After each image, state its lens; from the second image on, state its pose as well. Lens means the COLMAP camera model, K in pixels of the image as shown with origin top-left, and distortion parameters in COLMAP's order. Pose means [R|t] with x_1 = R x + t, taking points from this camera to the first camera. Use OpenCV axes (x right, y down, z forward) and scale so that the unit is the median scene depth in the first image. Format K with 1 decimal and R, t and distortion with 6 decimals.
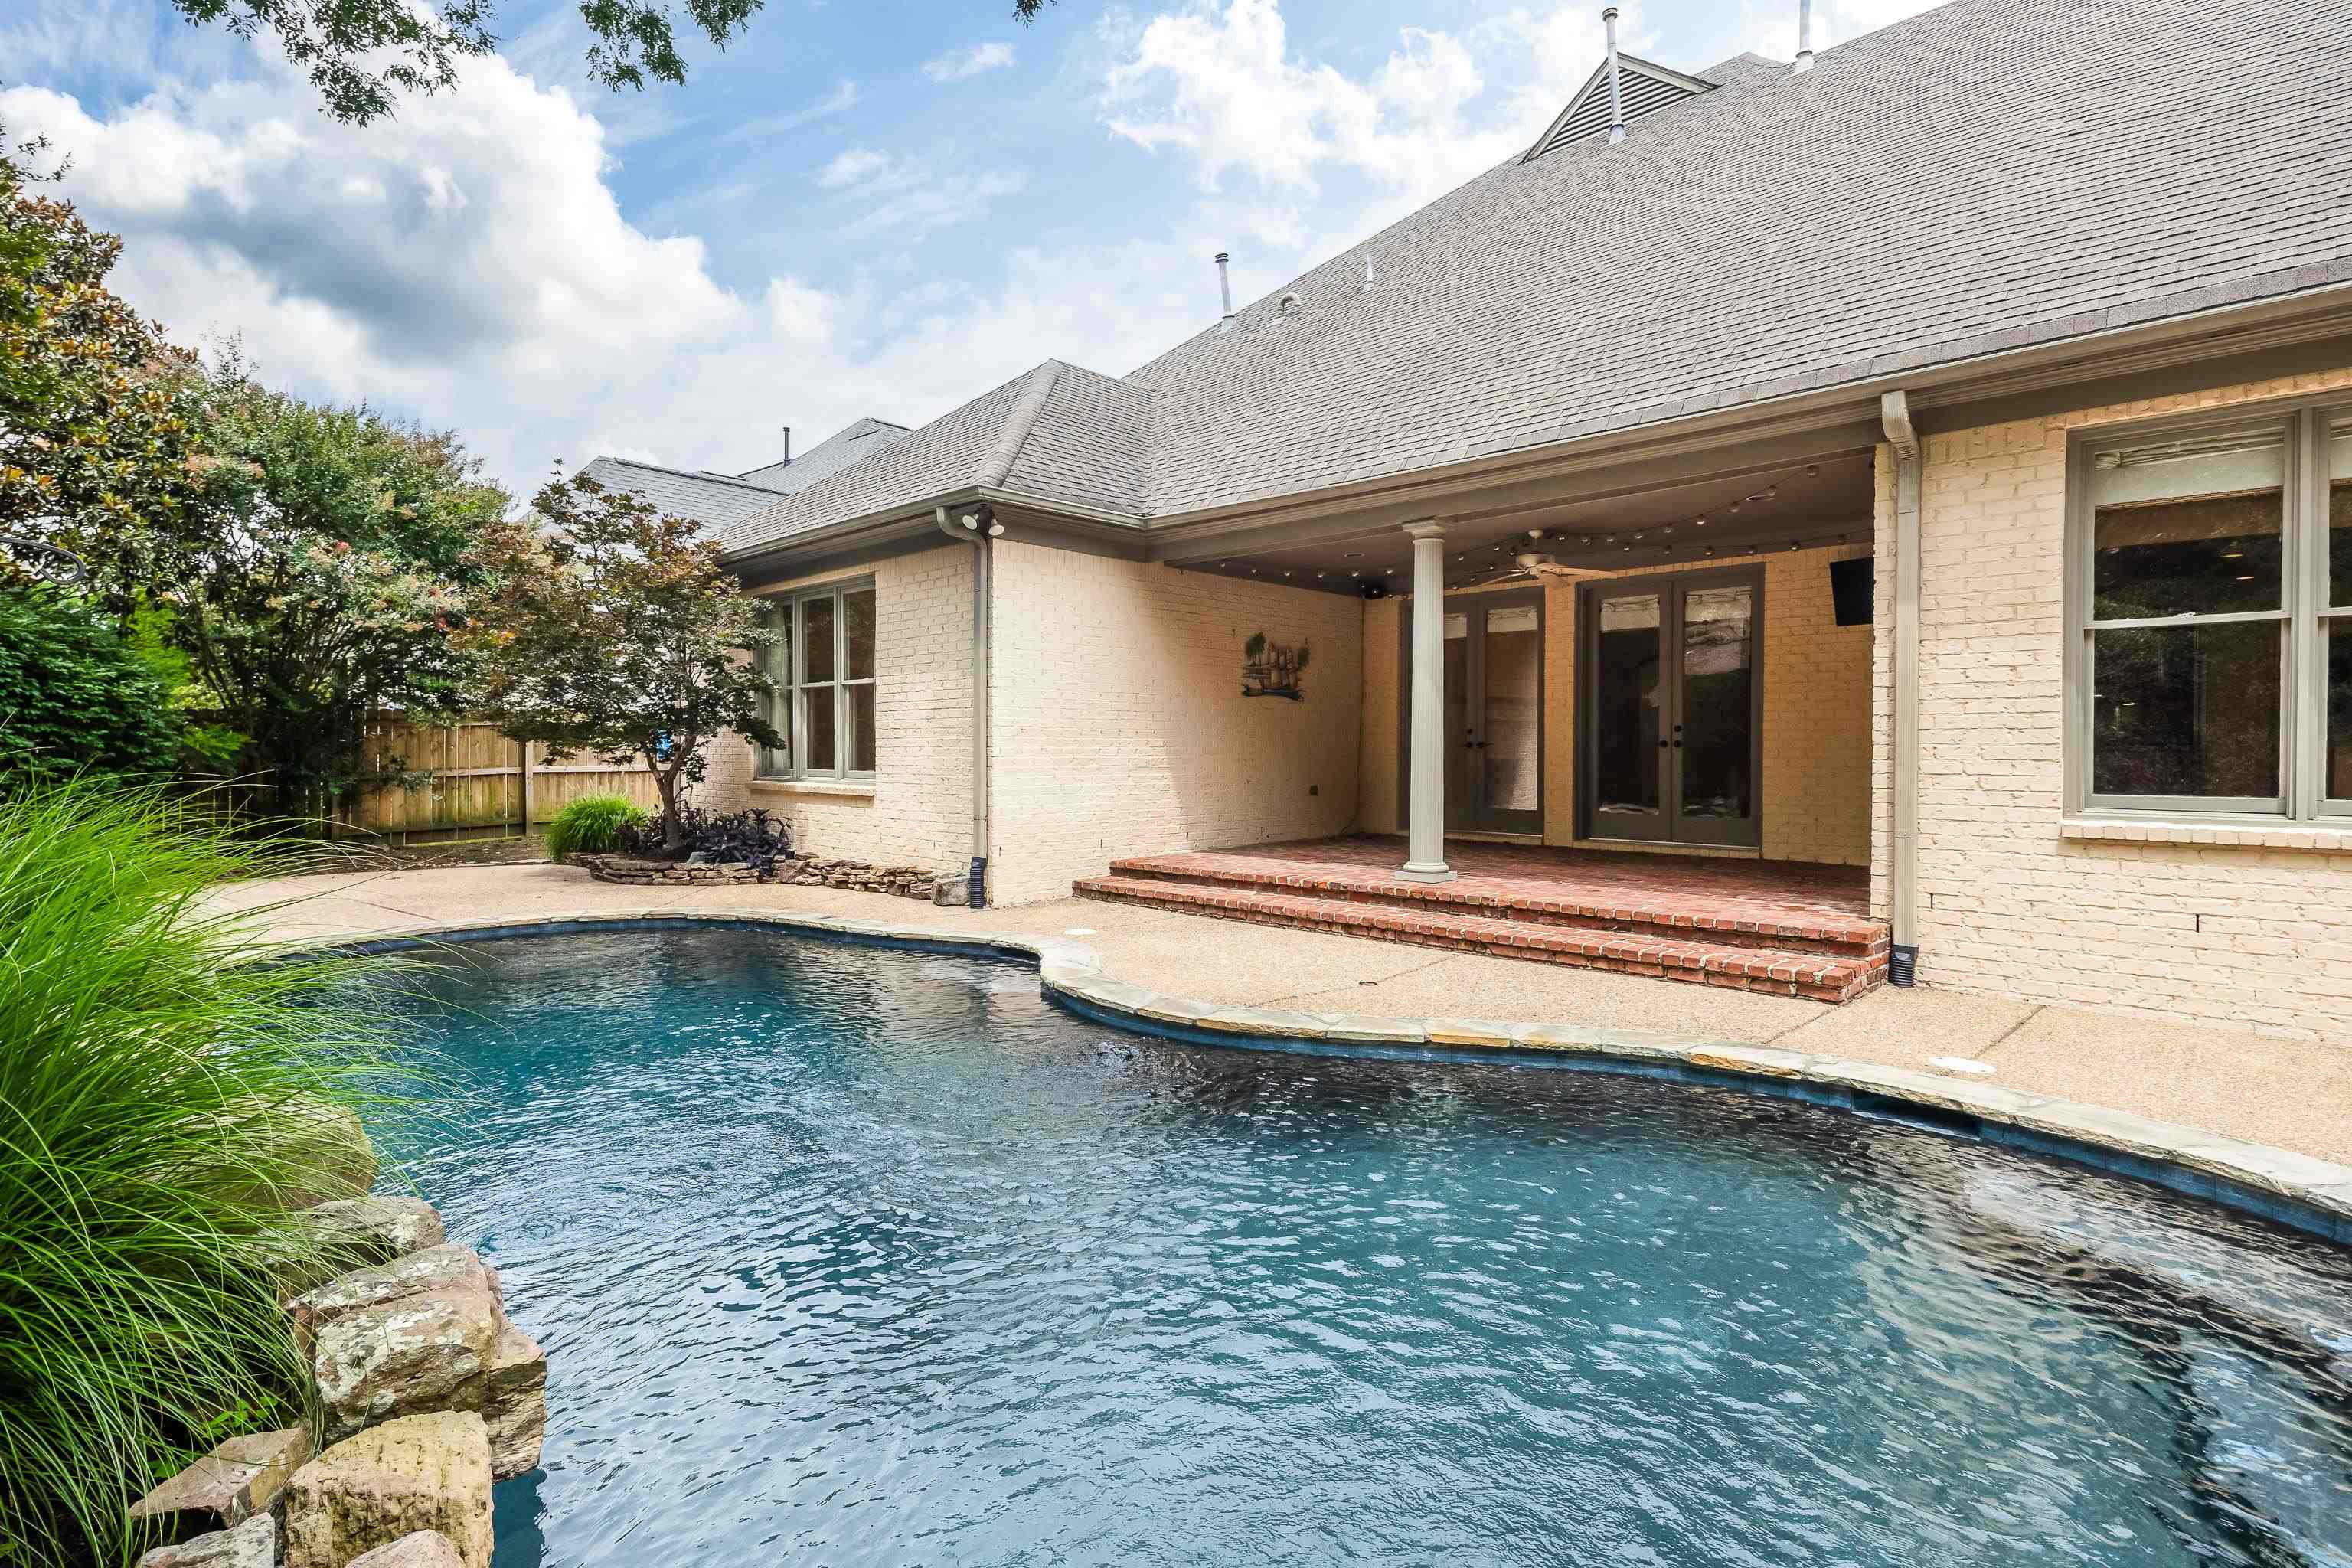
lens RADIAL K [[1144.6, 0, 1187.1], [0, 1144.6, 764.4], [0, 0, 1]] dist [-0.004937, -0.000342]
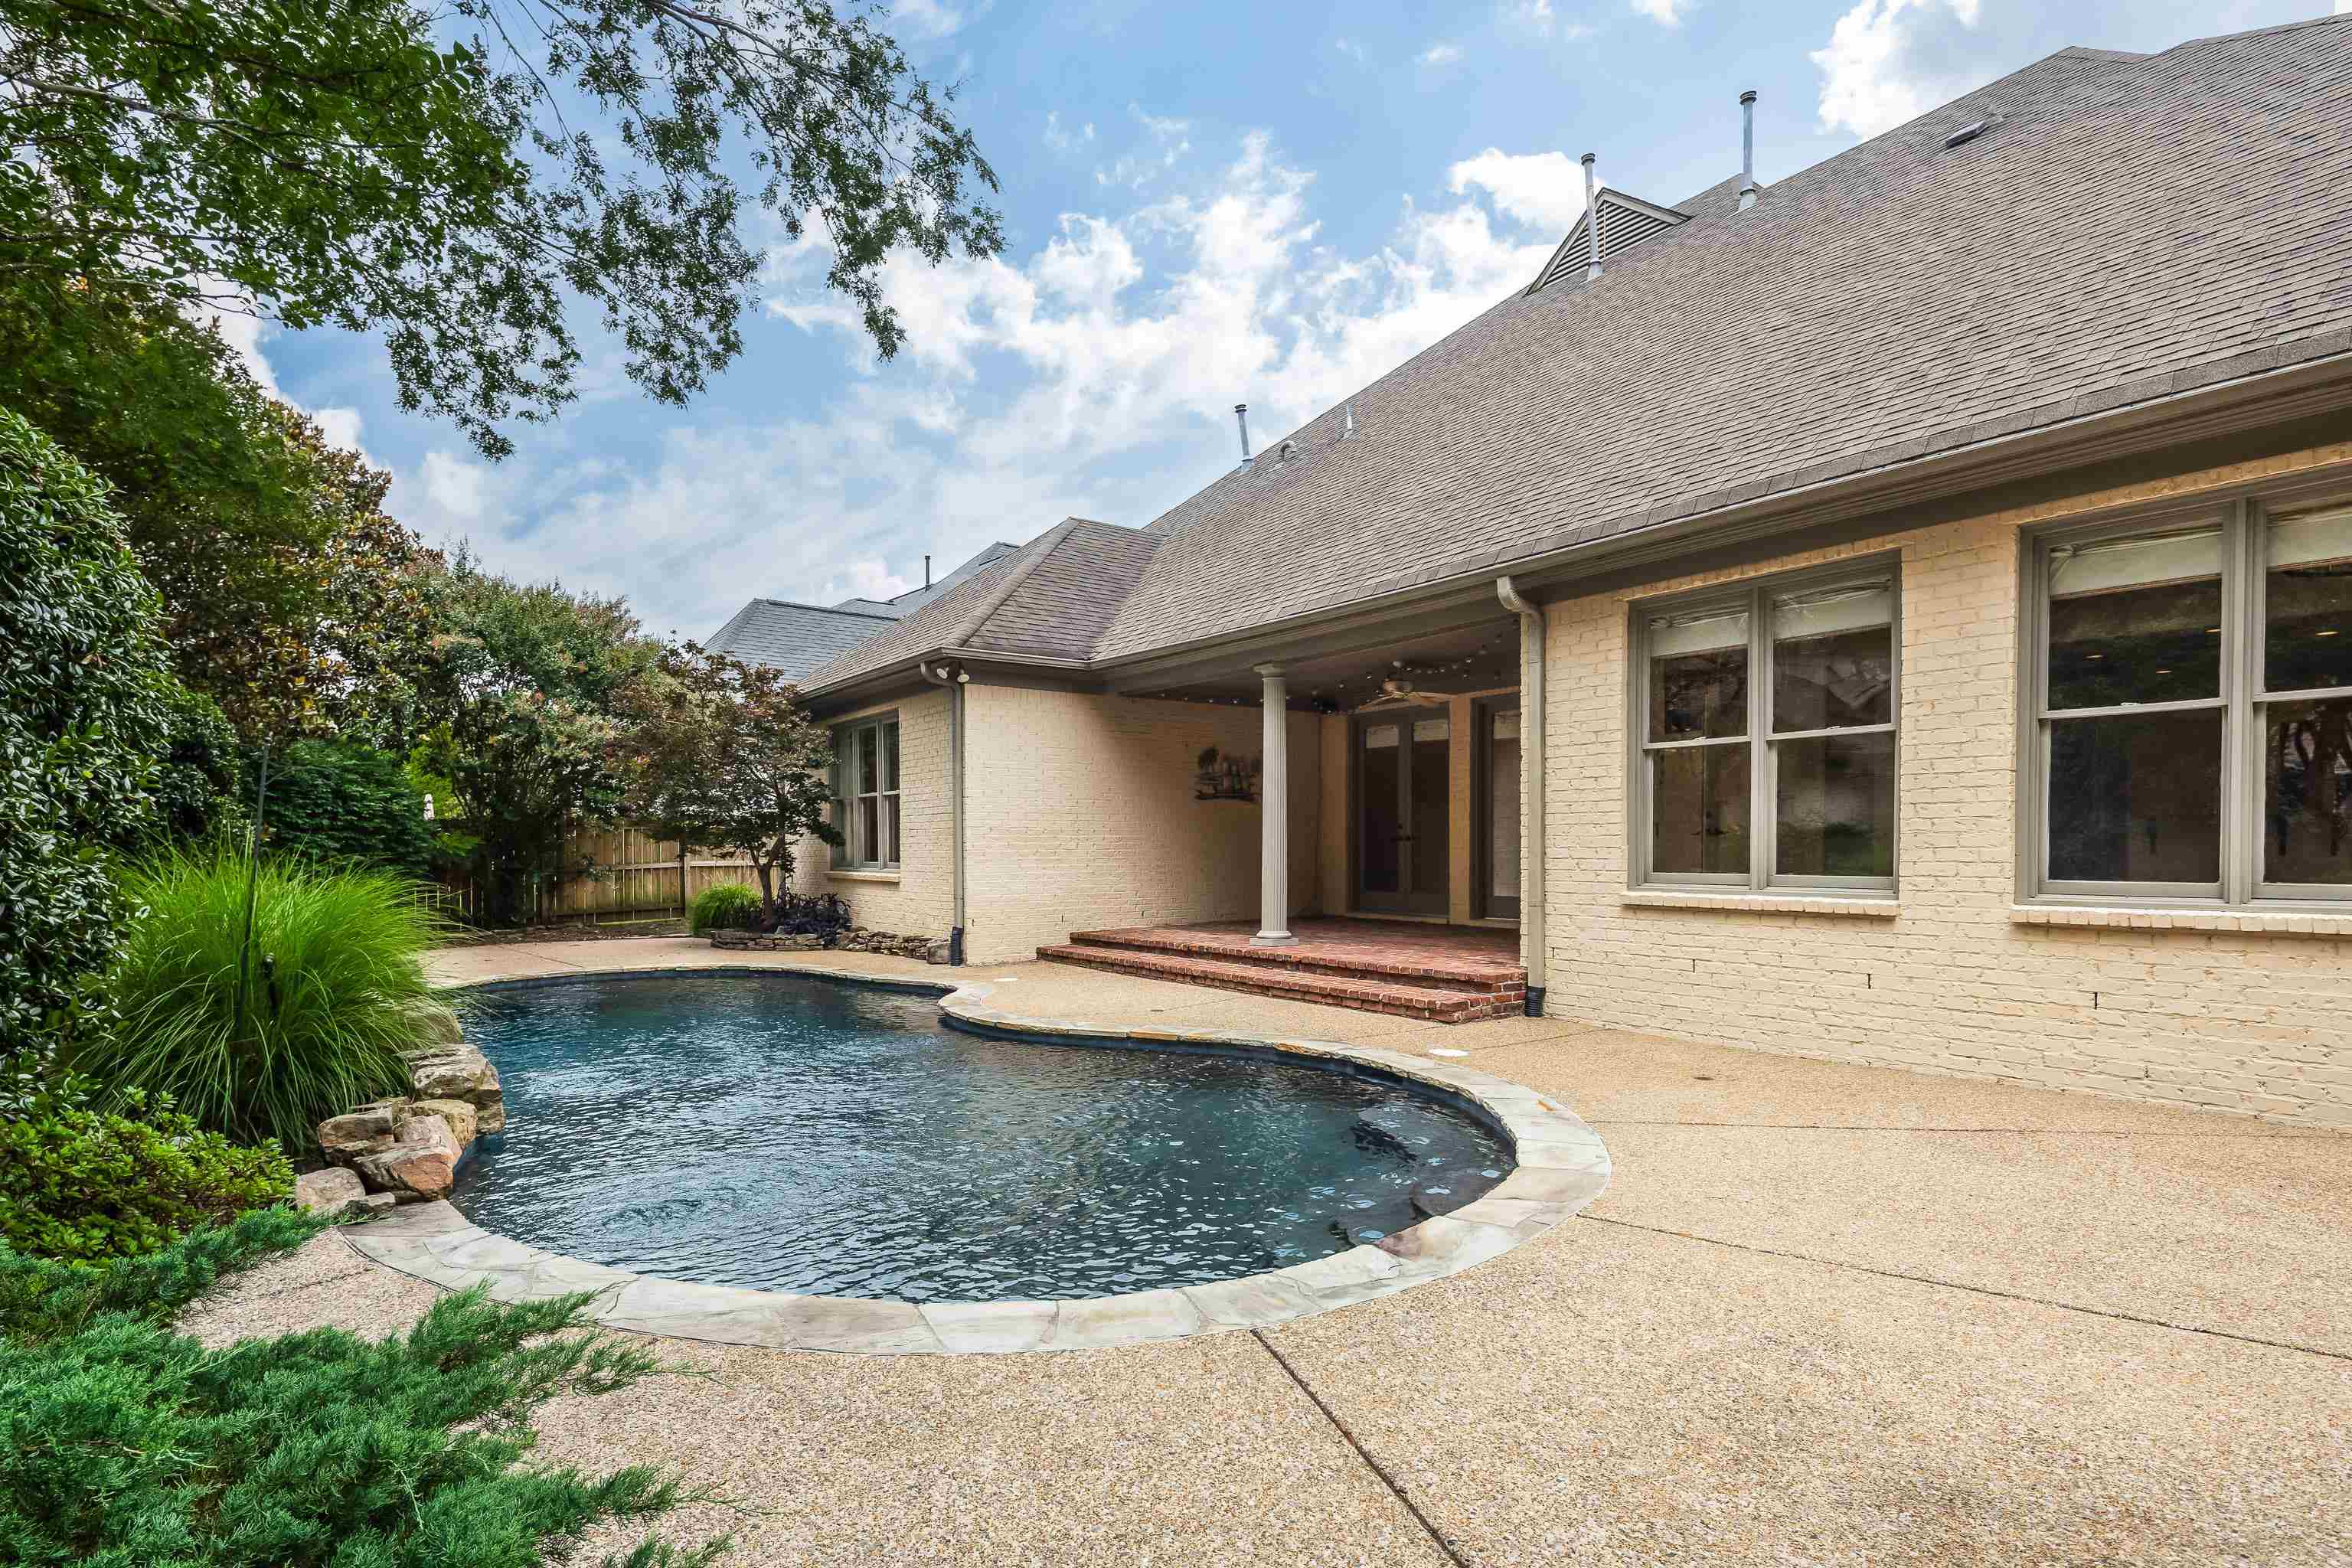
lens RADIAL K [[1144.6, 0, 1147.9], [0, 1144.6, 866.1], [0, 0, 1]] dist [-0.004937, -0.000342]
pose [[0.983854, -0.004531, -0.178915, 0.212676], [0.005713, 0.999965, 0.006093, 0.003532], [0.178881, -0.007017, 0.983846, -0.199947]]
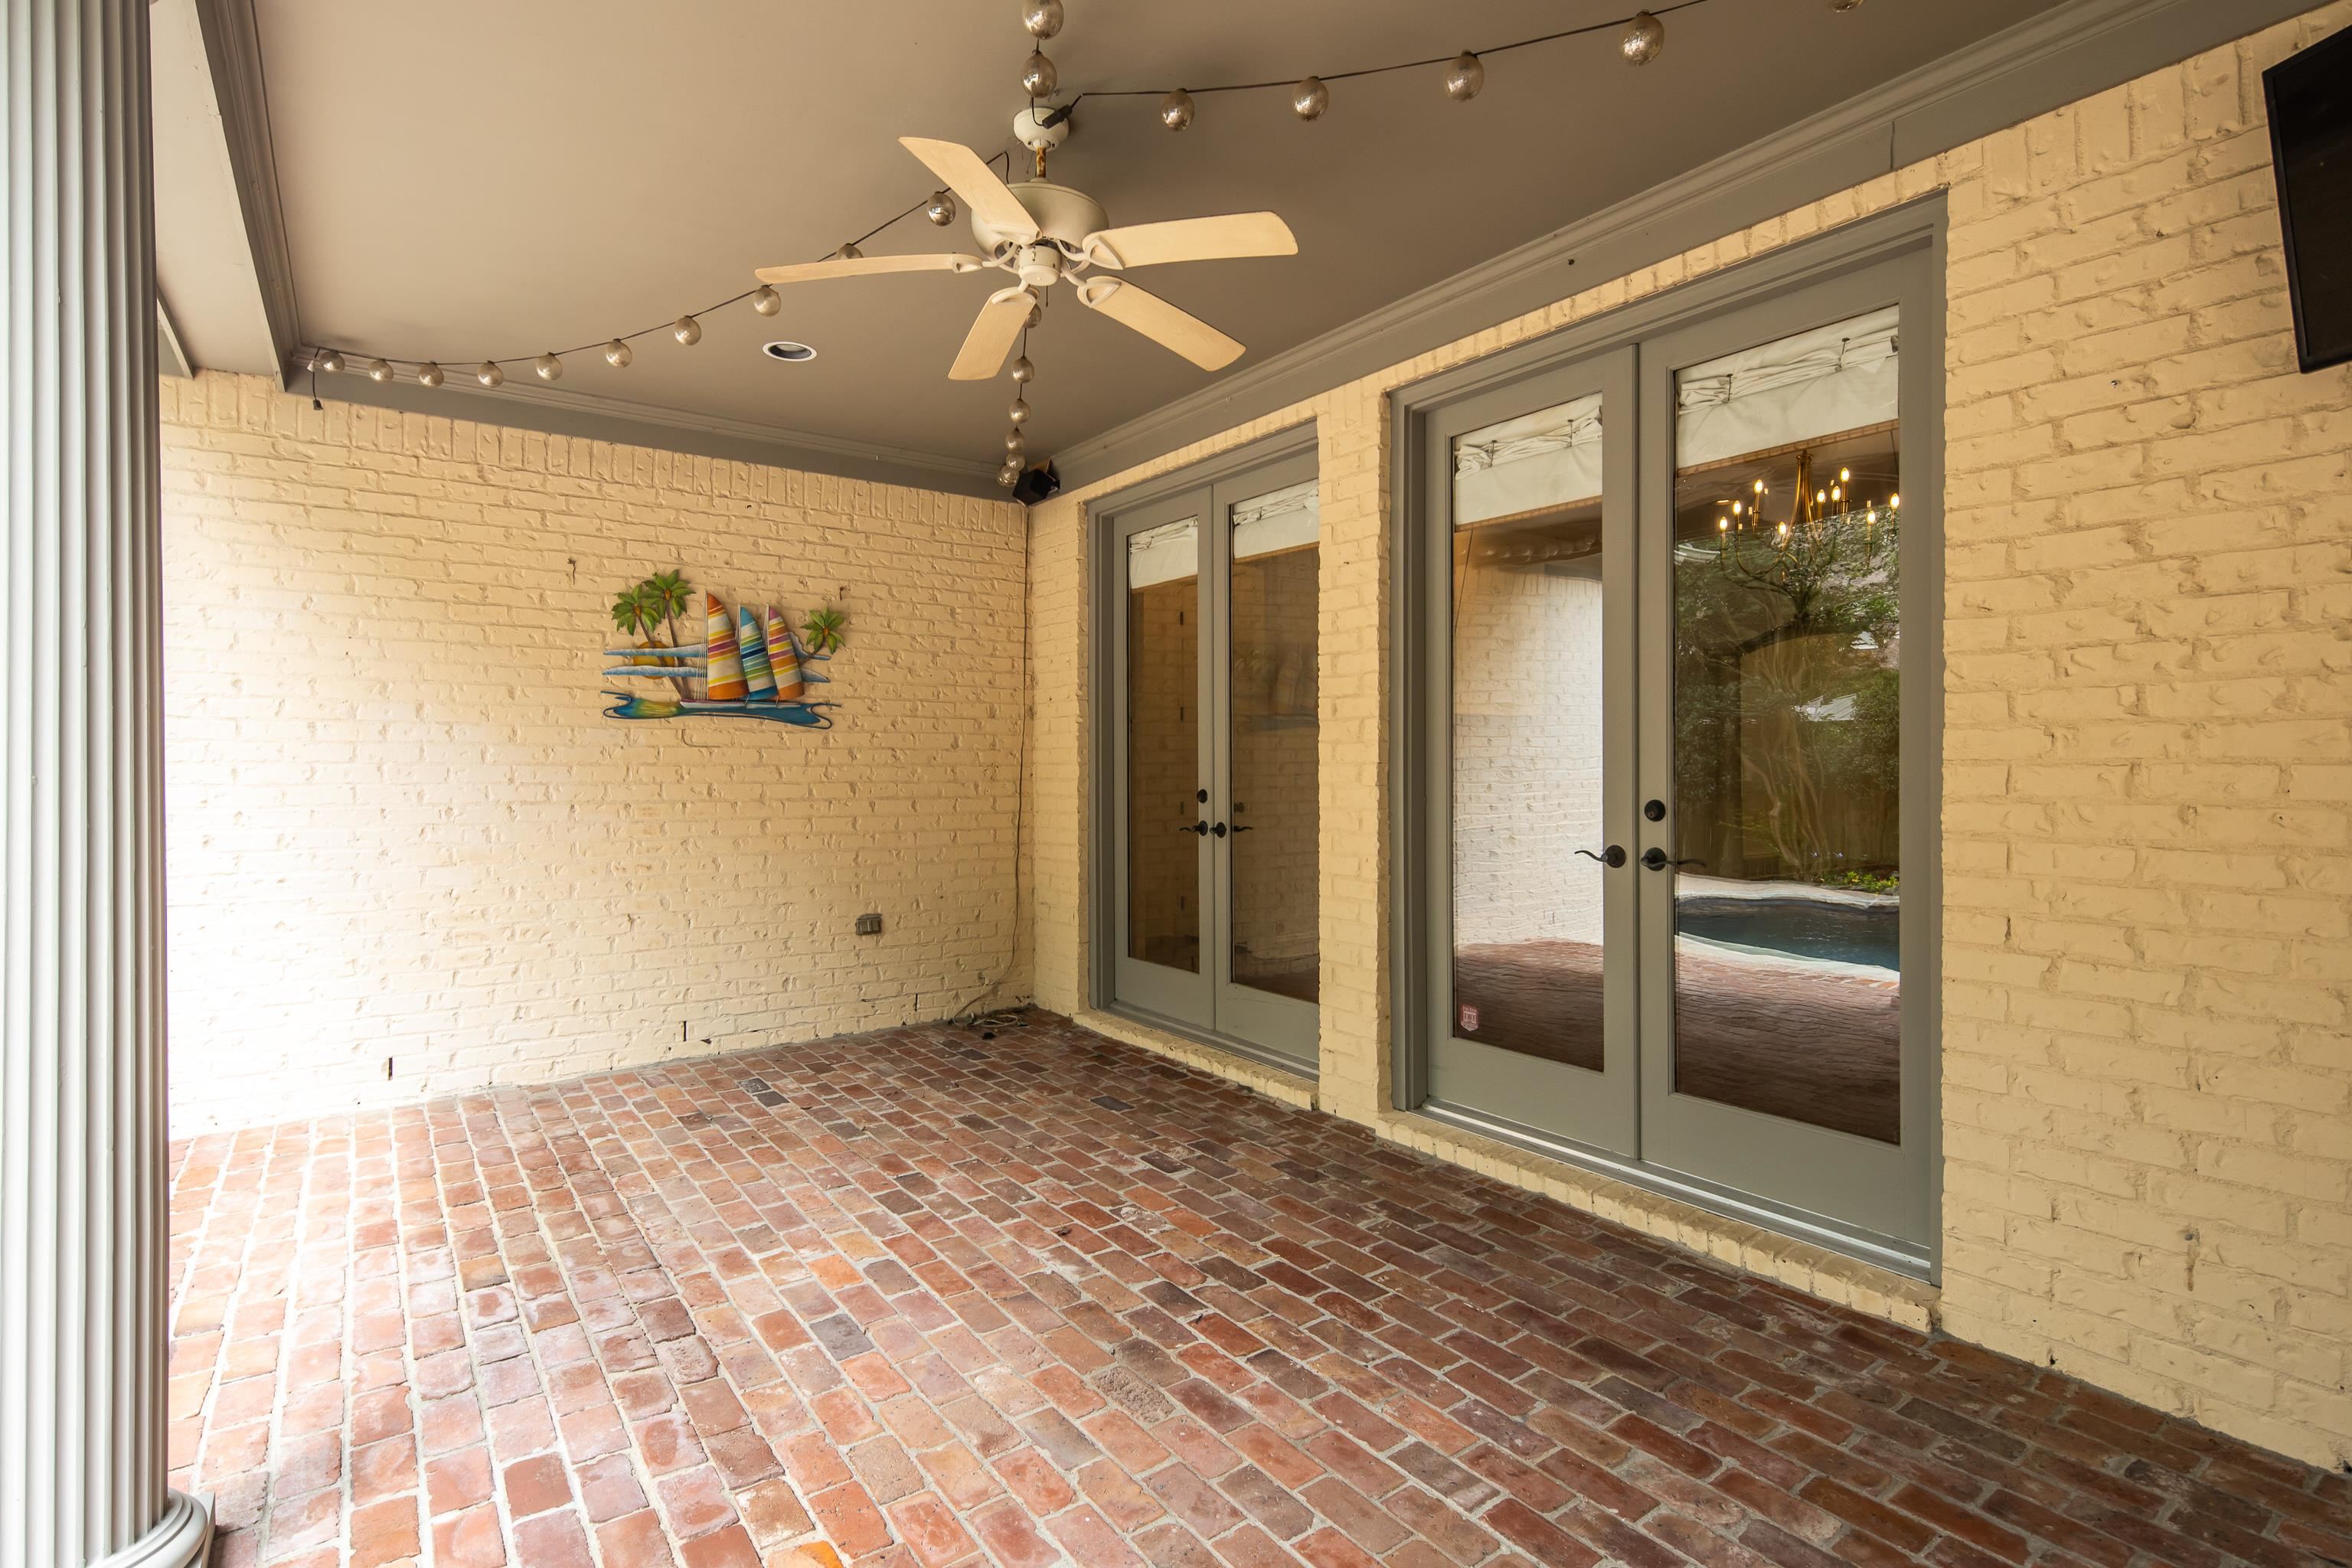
lens RADIAL K [[1144.6, 0, 1177.3], [0, 1144.6, 772.2], [0, 0, 1]] dist [-0.004937, -0.000342]
pose [[0.988255, -0.003664, -0.152767, 0.316099], [0.002516, 0.999967, -0.007703, -0.035790], [0.152790, 0.007228, 0.988232, 0.609215]]
